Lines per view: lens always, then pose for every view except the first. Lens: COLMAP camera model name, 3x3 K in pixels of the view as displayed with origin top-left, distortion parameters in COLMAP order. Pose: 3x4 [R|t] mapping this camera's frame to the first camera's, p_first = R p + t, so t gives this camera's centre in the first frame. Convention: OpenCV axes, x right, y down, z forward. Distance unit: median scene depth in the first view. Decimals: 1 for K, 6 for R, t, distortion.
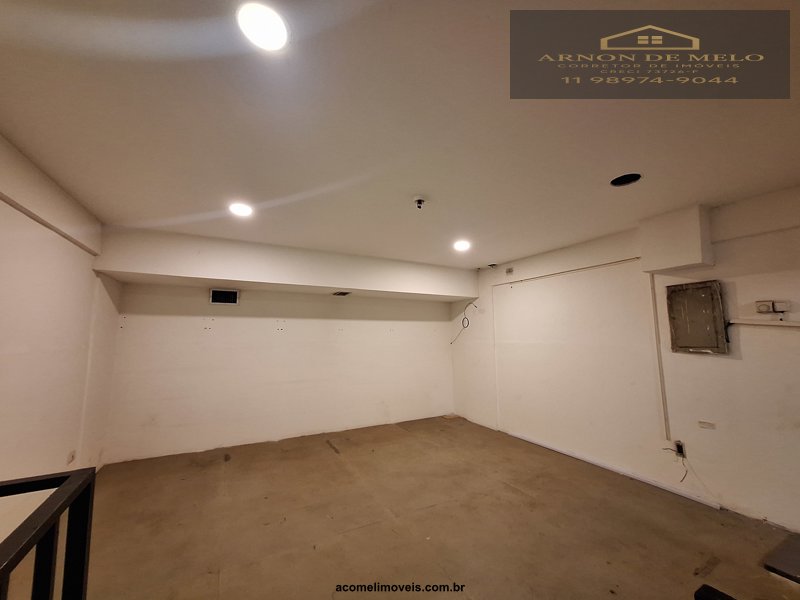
lens RADIAL K [[315.5, 0, 400.4], [0, 315.5, 303.2], [0, 0, 1]] dist [-0.006121, 0.000956]
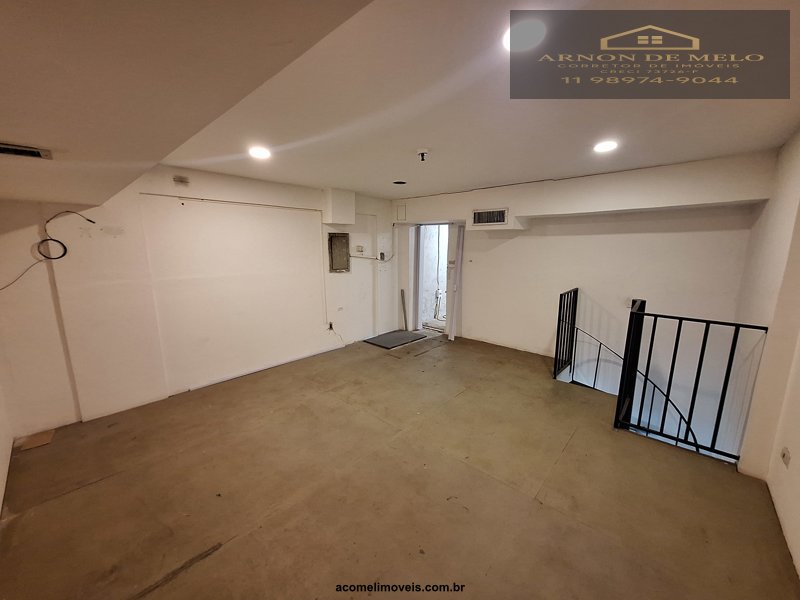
lens RADIAL K [[315.5, 0, 400.9], [0, 315.5, 301.2], [0, 0, 1]] dist [-0.006121, 0.000956]
pose [[-0.339138, -0.153659, 0.928102, -0.734606], [-0.093763, 0.987179, 0.129177, 0.042994], [-0.936052, -0.043213, -0.349198, 1.034073]]
